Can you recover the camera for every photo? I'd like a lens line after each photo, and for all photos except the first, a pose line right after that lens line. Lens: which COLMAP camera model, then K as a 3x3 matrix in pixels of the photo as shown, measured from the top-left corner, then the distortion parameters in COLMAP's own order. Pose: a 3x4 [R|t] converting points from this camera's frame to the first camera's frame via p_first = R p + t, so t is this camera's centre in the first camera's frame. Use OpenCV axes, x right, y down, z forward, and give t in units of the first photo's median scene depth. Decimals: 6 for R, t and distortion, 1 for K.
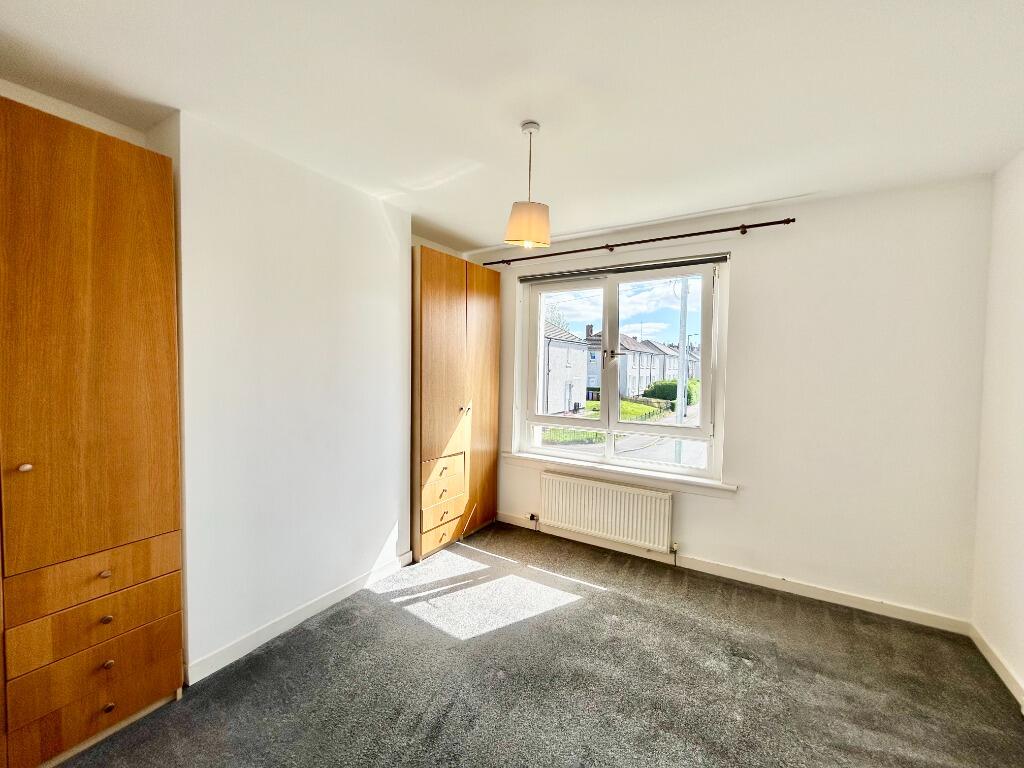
lens RADIAL K [[411.1, 0, 512.2], [0, 411.1, 380.4], [0, 0, 1]] dist [0.002516, 0.000347]
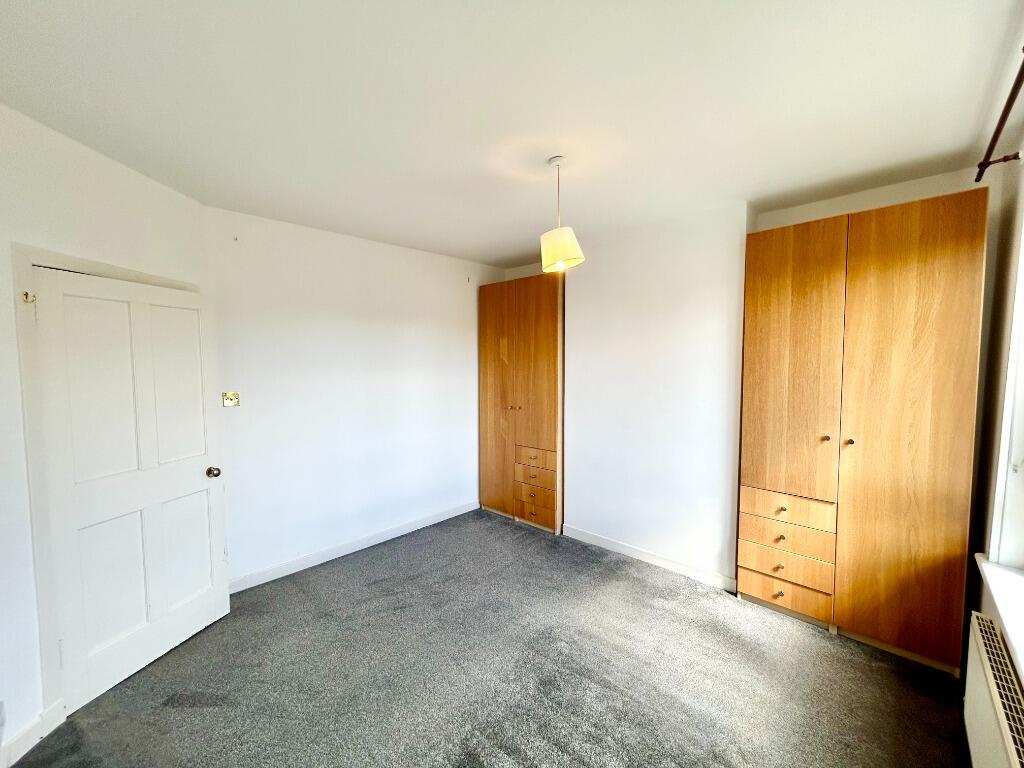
lens RADIAL K [[411.1, 0, 511.7], [0, 411.1, 382.9], [0, 0, 1]] dist [0.002516, 0.000347]
pose [[-0.186366, 0.043698, -0.981508, 0.710116], [-0.031809, 0.998218, 0.050482, -0.044494], [0.981965, 0.040629, -0.184644, 0.672771]]
